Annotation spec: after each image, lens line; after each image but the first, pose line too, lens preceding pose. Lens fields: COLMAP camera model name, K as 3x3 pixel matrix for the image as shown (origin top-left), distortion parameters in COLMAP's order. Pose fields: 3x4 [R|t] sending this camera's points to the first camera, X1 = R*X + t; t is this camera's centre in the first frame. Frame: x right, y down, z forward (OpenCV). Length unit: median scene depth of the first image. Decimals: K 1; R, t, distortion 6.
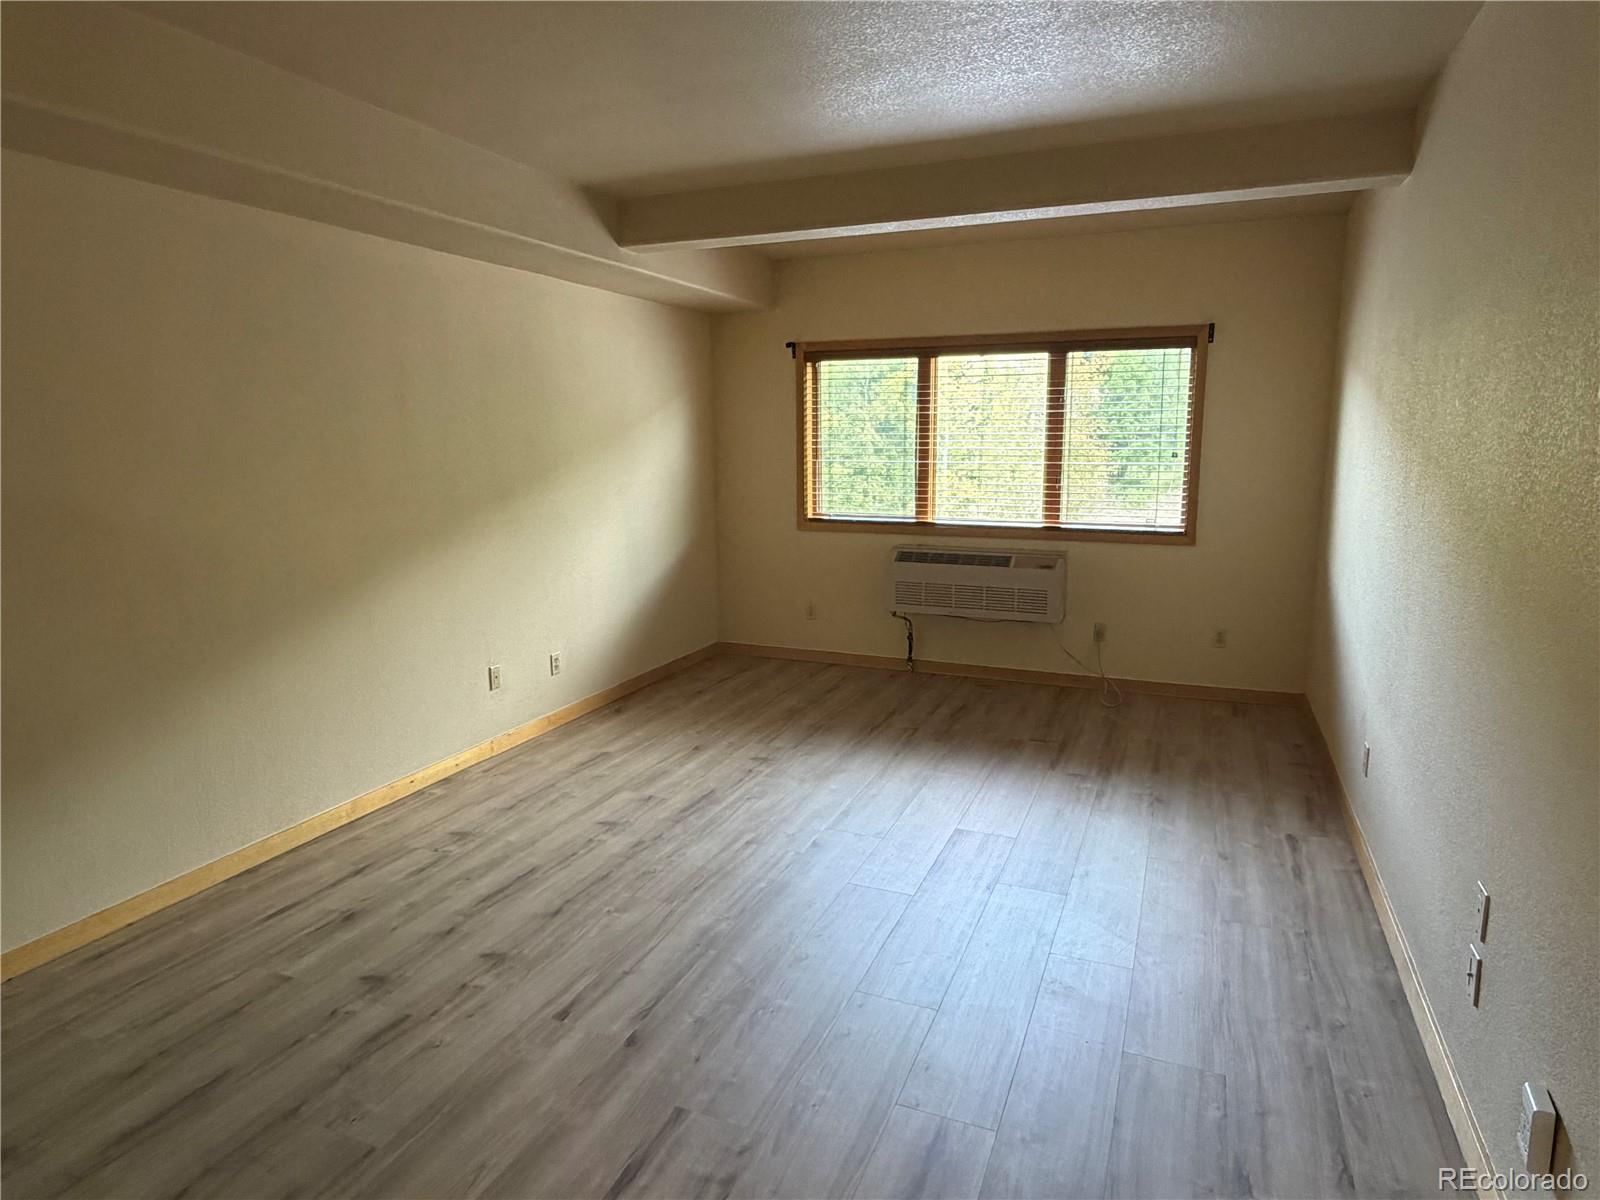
lens RADIAL K [[946.3, 0, 800.0], [0, 946.3, 600.0], [0, 0, 1]] dist [-0.005528, -0.000210]
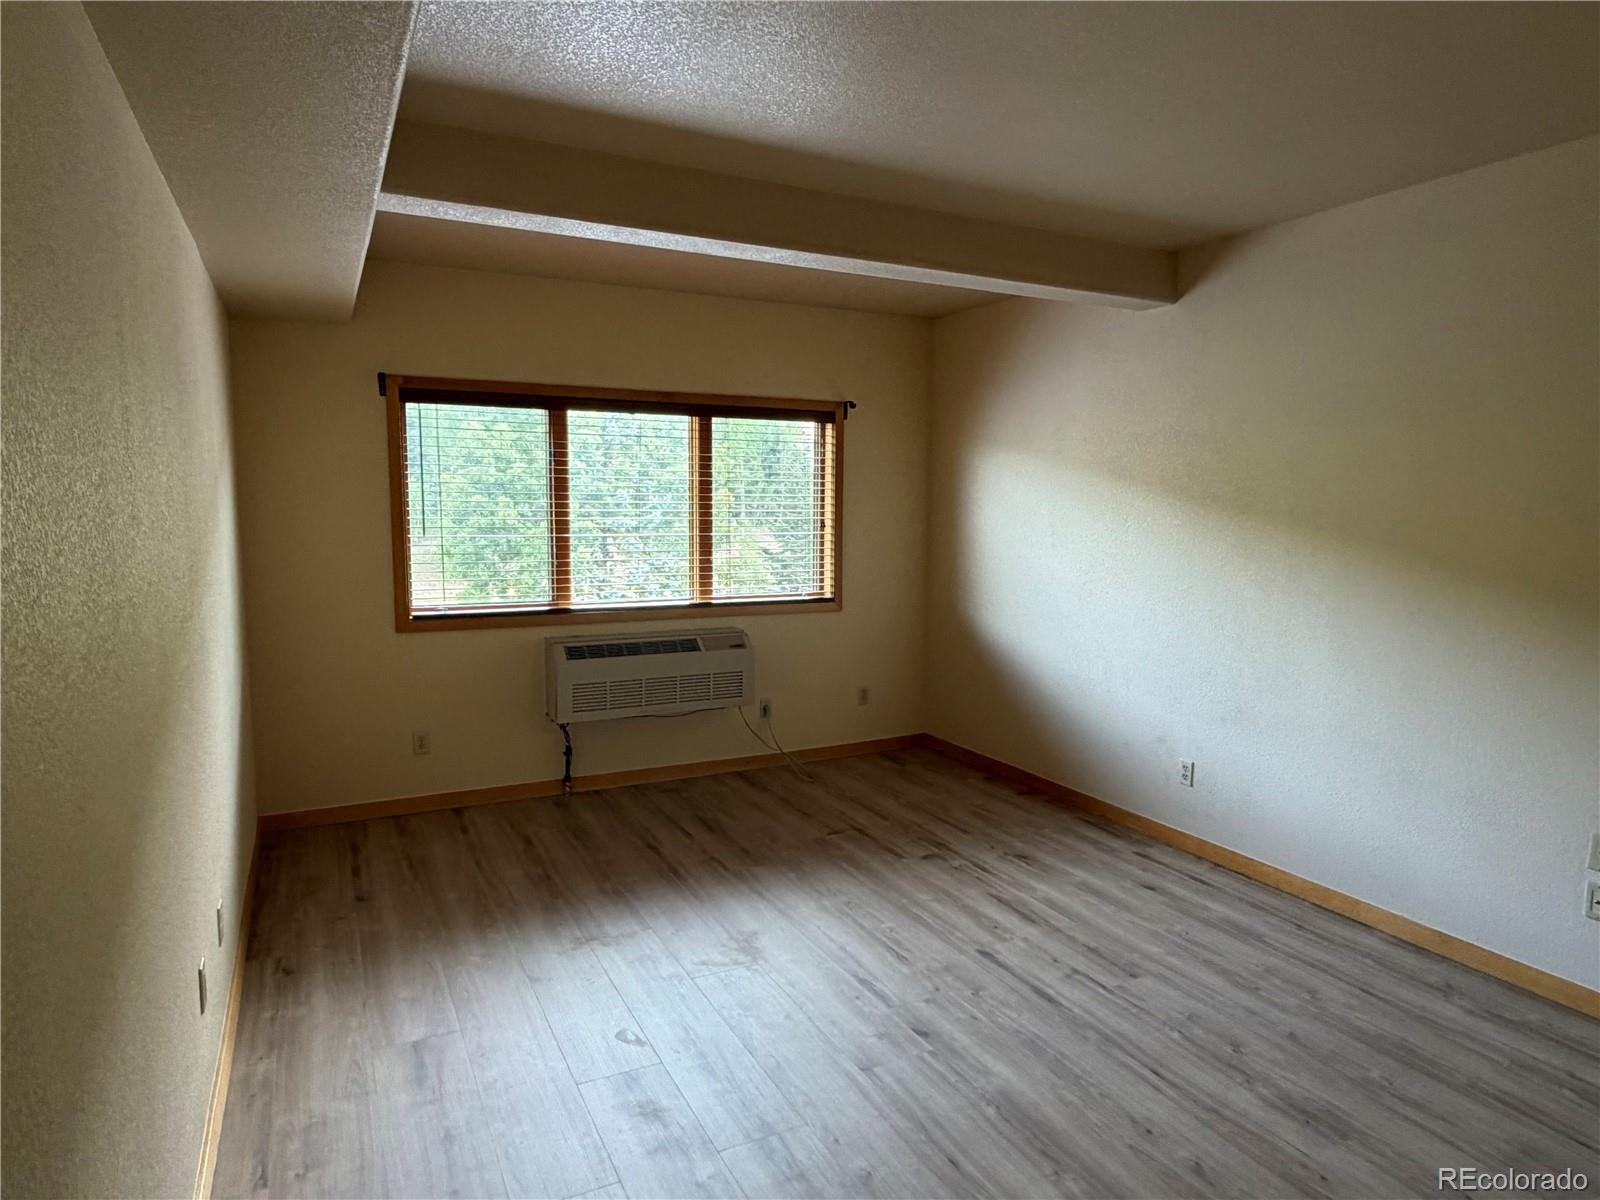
lens RADIAL K [[961.8, 0, 800.0], [0, 961.8, 600.0], [0, 0, 1]] dist [0.000828, 0.000615]
pose [[0.646729, -0.074650, 0.759058, -0.403372], [0.118409, 0.992960, -0.003233, -0.068714], [-0.753472, 0.091970, 0.651015, 0.331198]]
